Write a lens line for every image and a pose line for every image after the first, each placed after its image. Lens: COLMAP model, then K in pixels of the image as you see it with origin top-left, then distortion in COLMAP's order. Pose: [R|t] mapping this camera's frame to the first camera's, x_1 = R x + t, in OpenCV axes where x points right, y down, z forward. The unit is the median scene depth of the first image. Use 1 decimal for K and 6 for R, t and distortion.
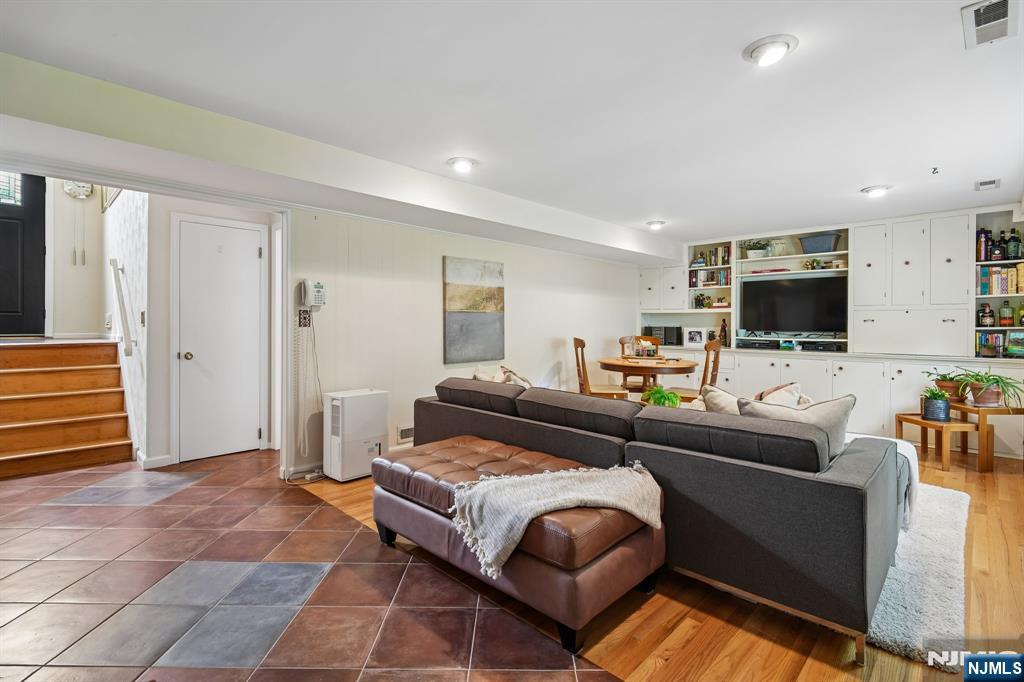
lens RADIAL K [[480.1, 0, 509.7], [0, 480.1, 331.3], [0, 0, 1]] dist [-0.005708, -0.000882]
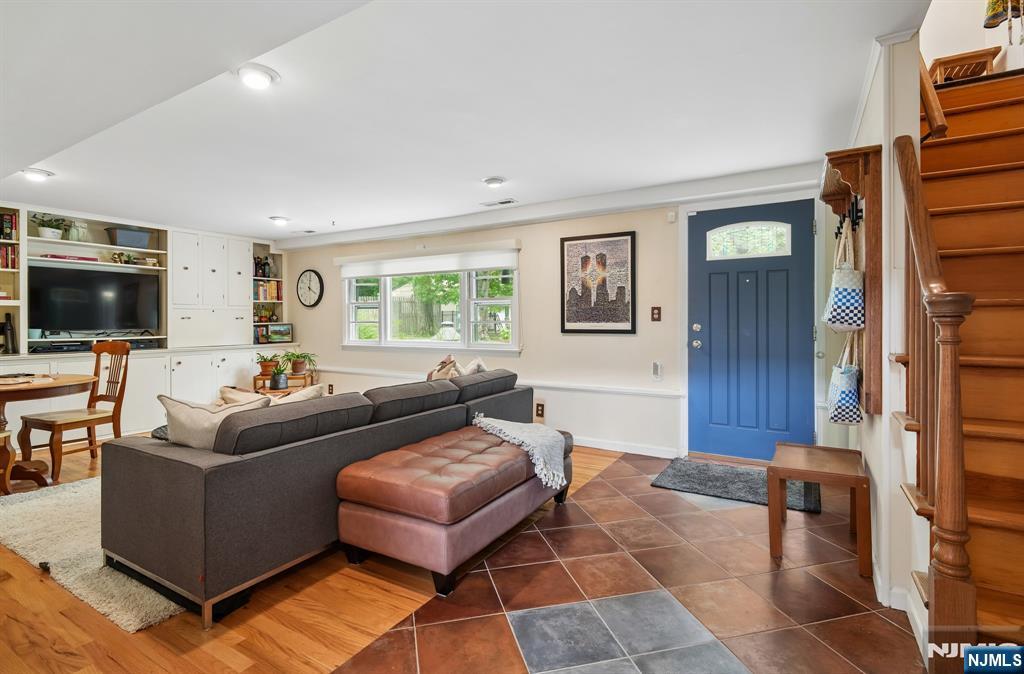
lens RADIAL K [[480.1, 0, 522.1], [0, 480.1, 320.4], [0, 0, 1]] dist [-0.005708, -0.000882]
pose [[-0.241624, -0.003541, 0.970364, -0.497877], [0.013923, 0.999878, 0.007116, -0.013361], [-0.970270, 0.015229, -0.241545, 0.490950]]
